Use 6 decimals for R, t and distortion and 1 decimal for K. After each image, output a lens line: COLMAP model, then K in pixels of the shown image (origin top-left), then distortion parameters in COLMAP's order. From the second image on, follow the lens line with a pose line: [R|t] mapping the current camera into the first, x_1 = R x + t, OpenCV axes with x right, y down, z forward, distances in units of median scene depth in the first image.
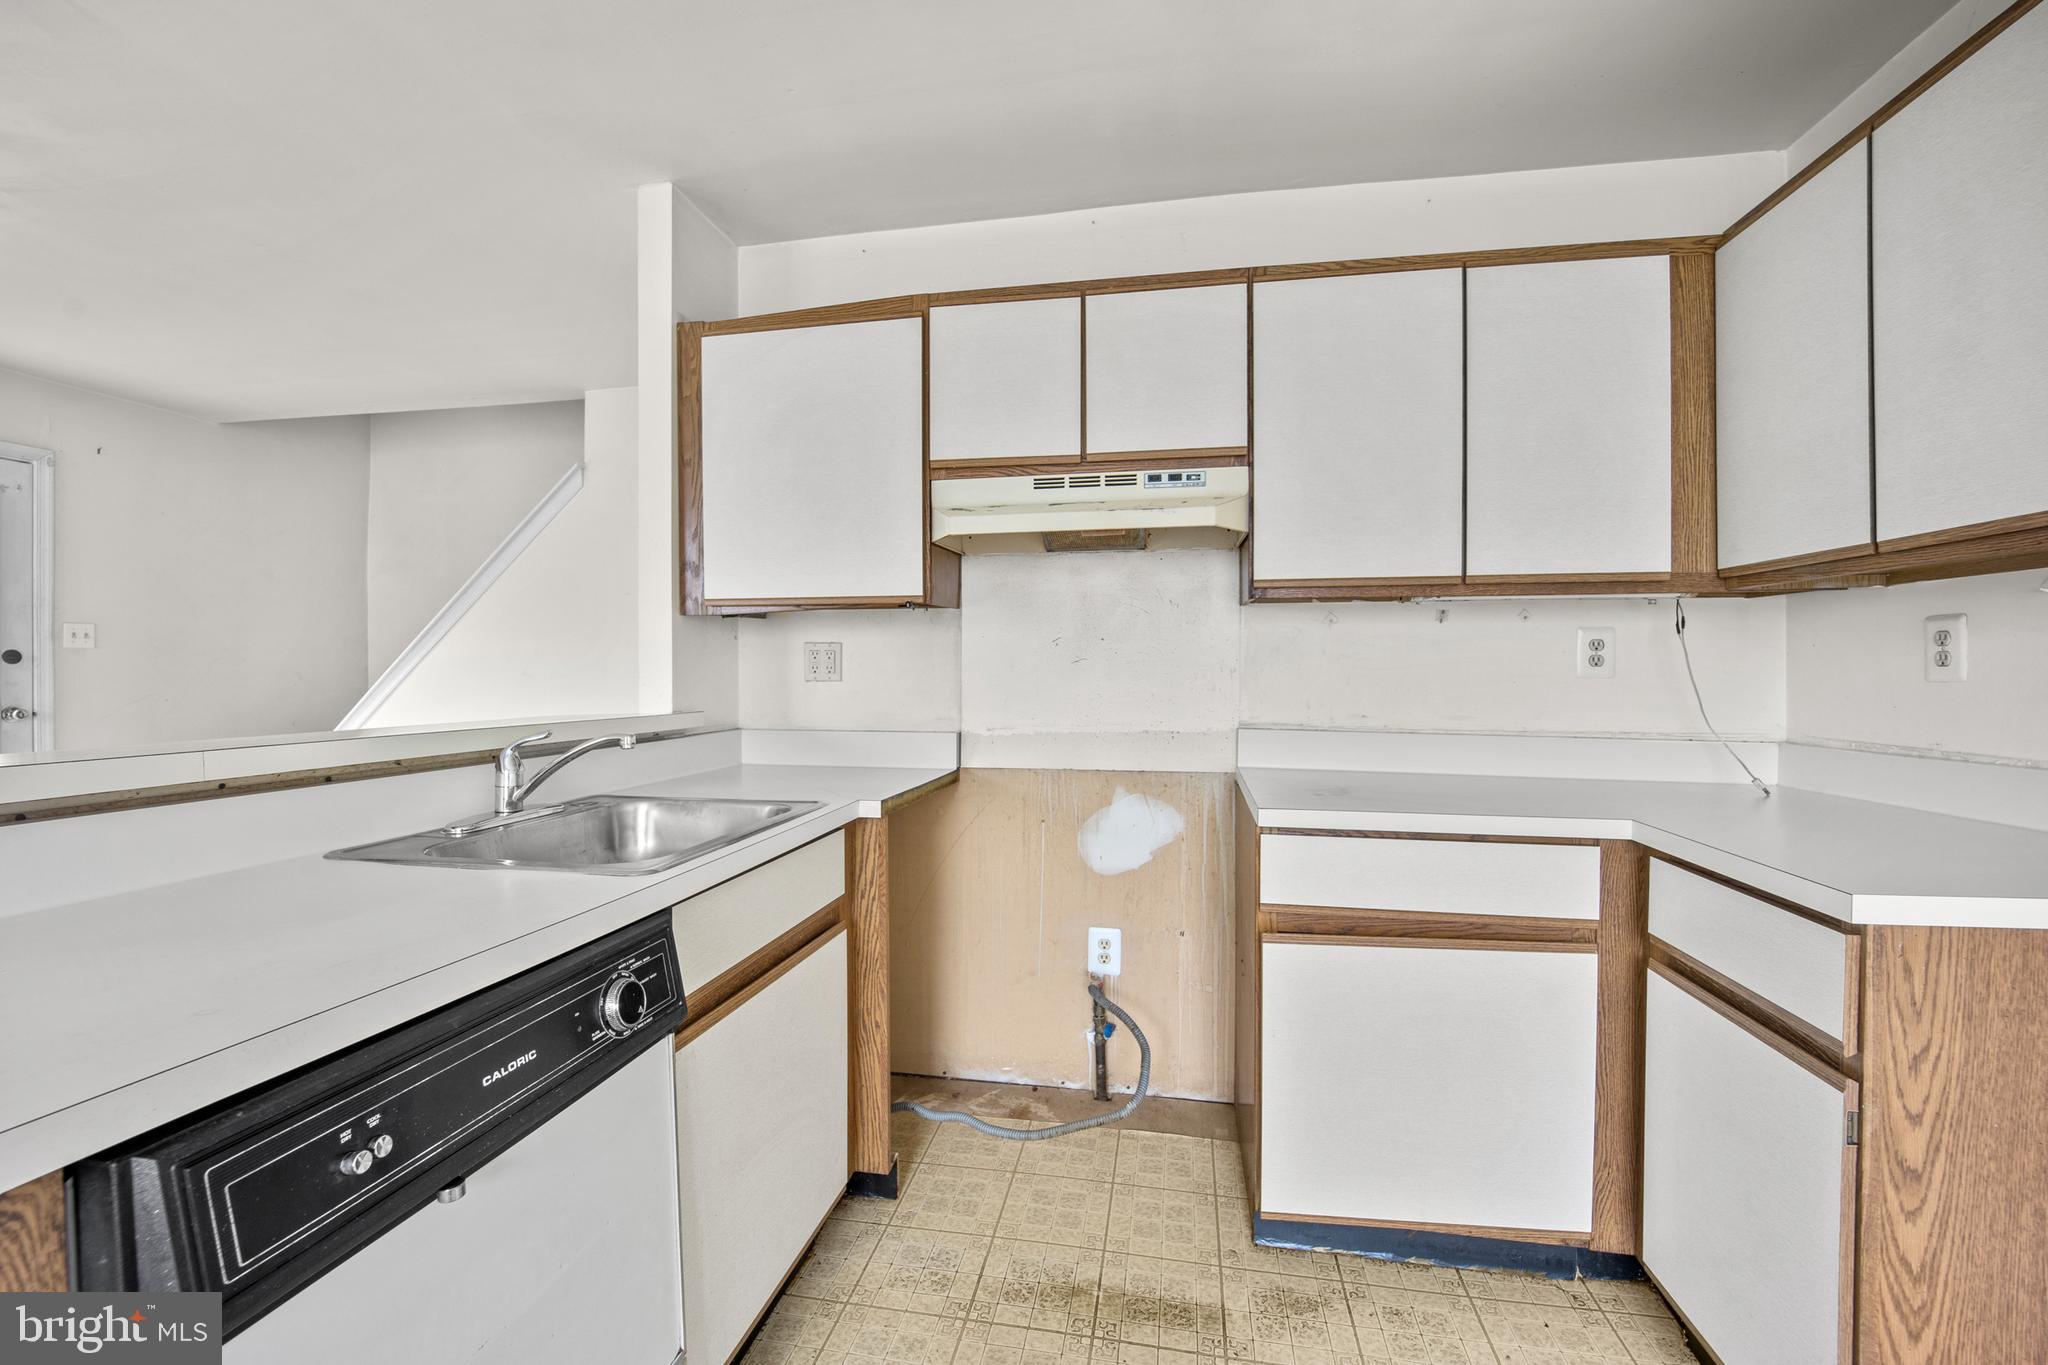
lens RADIAL K [[845.0, 0, 1018.7], [0, 845.0, 674.3], [0, 0, 1]] dist [-0.033673, 0.007421]
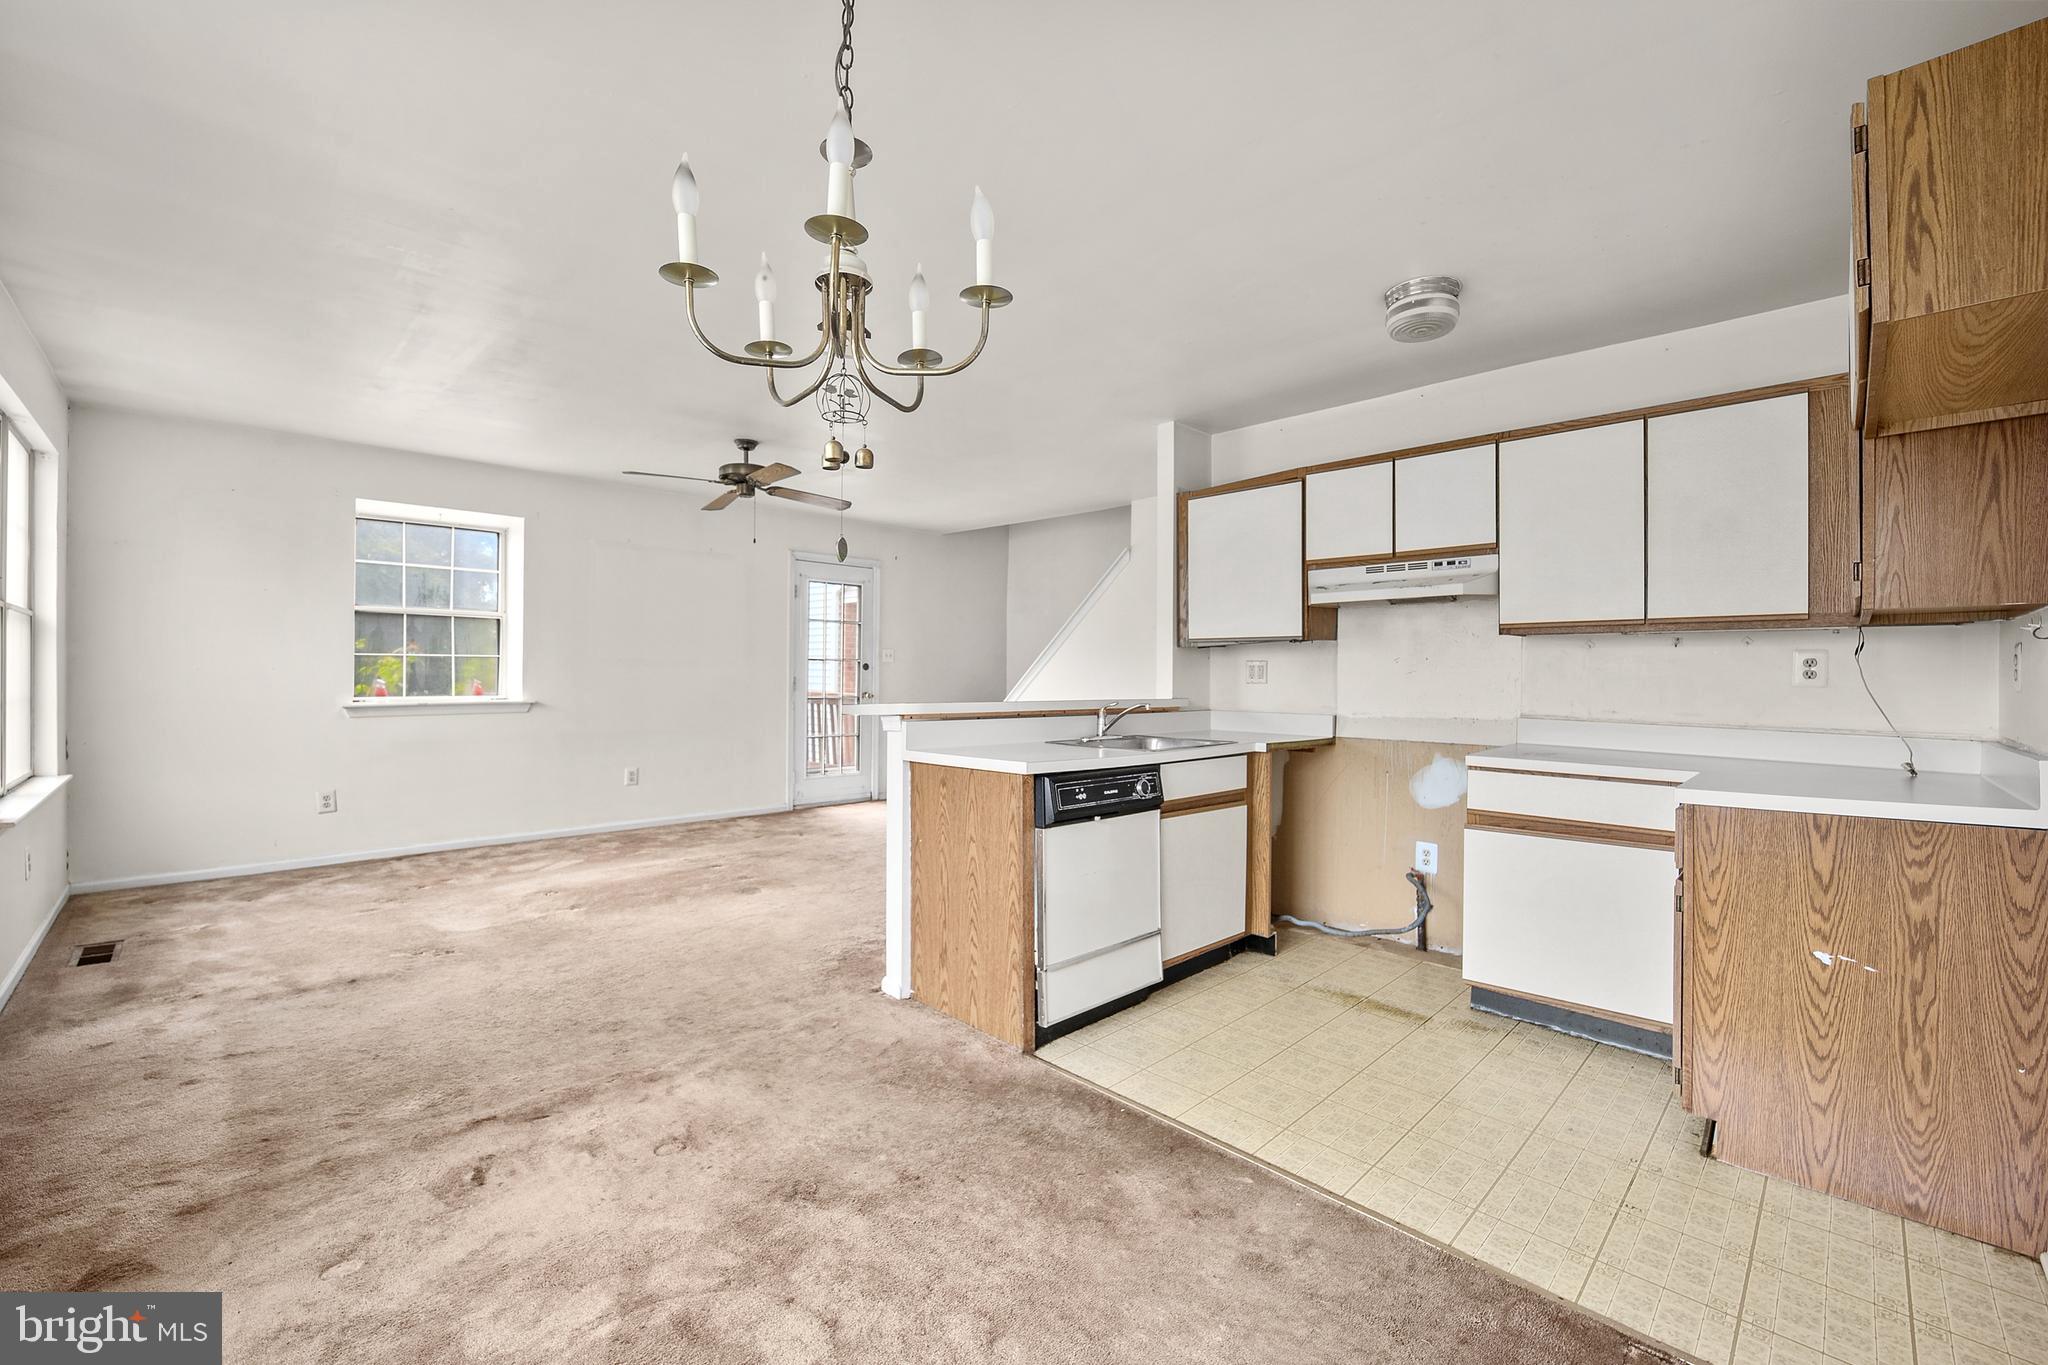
lens RADIAL K [[838.5, 0, 1020.9], [0, 838.5, 673.6], [0, 0, 1]] dist [-0.021744, -0.000396]
pose [[0.823016, 0.006407, -0.567982, 0.423583], [-0.011743, 0.999915, -0.005737, 0.004424], [0.567896, 0.011392, 0.823021, -0.838583]]
